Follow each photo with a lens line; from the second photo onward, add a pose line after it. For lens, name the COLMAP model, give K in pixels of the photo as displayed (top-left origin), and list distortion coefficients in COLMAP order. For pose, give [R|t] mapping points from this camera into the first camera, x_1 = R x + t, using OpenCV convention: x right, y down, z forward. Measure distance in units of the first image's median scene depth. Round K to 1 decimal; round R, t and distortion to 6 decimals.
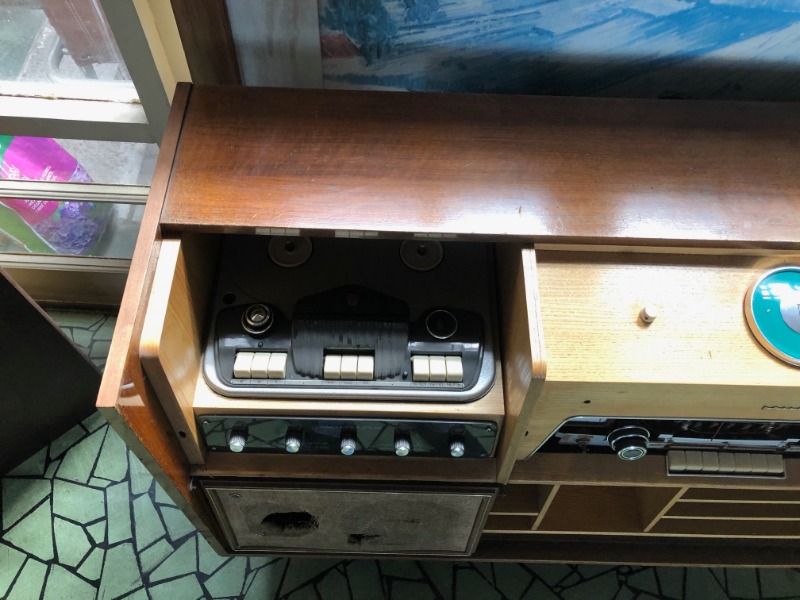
lens RADIAL K [[666.5, 0, 392.1], [0, 666.5, 297.2], [0, 0, 1]] dist [0.018761, -0.005245]
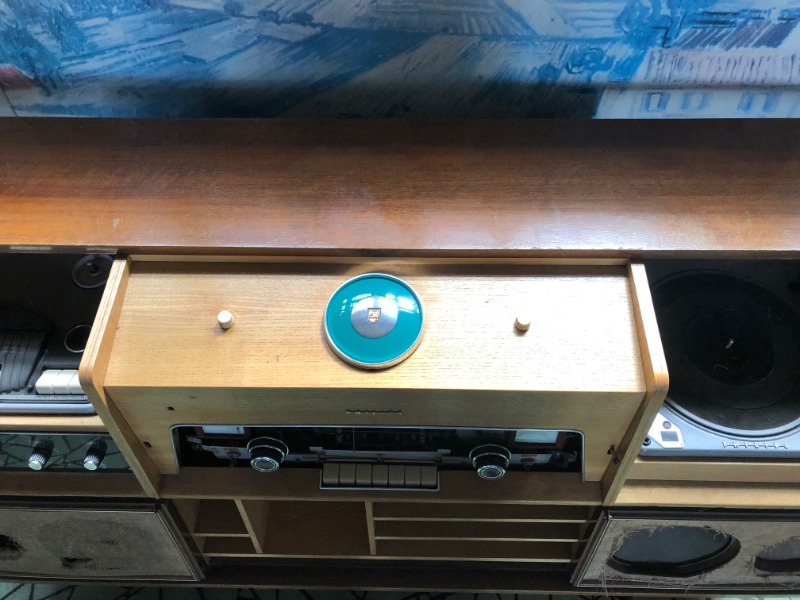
lens RADIAL K [[660.4, 0, 400.0], [0, 660.4, 300.0], [0, 0, 1]] dist [0.007259, -0.001929]
pose [[0.999373, -0.017629, -0.030697, 0.580224], [0.015400, 0.997330, -0.071390, 0.059740], [0.031873, 0.070873, 0.996976, 0.003072]]
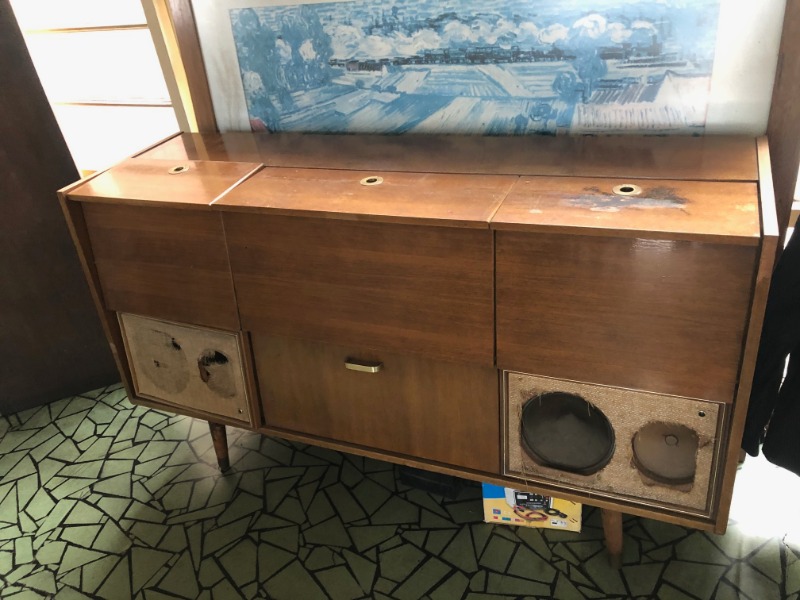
lens RADIAL K [[651.8, 0, 413.7], [0, 651.8, 299.0], [0, 0, 1]] dist [0.013240, -0.041102]
pose [[0.922843, 0.080069, -0.376763, 1.222119], [-0.248284, 0.871478, -0.422944, 0.866113], [0.294476, 0.483855, 0.824117, -0.276523]]
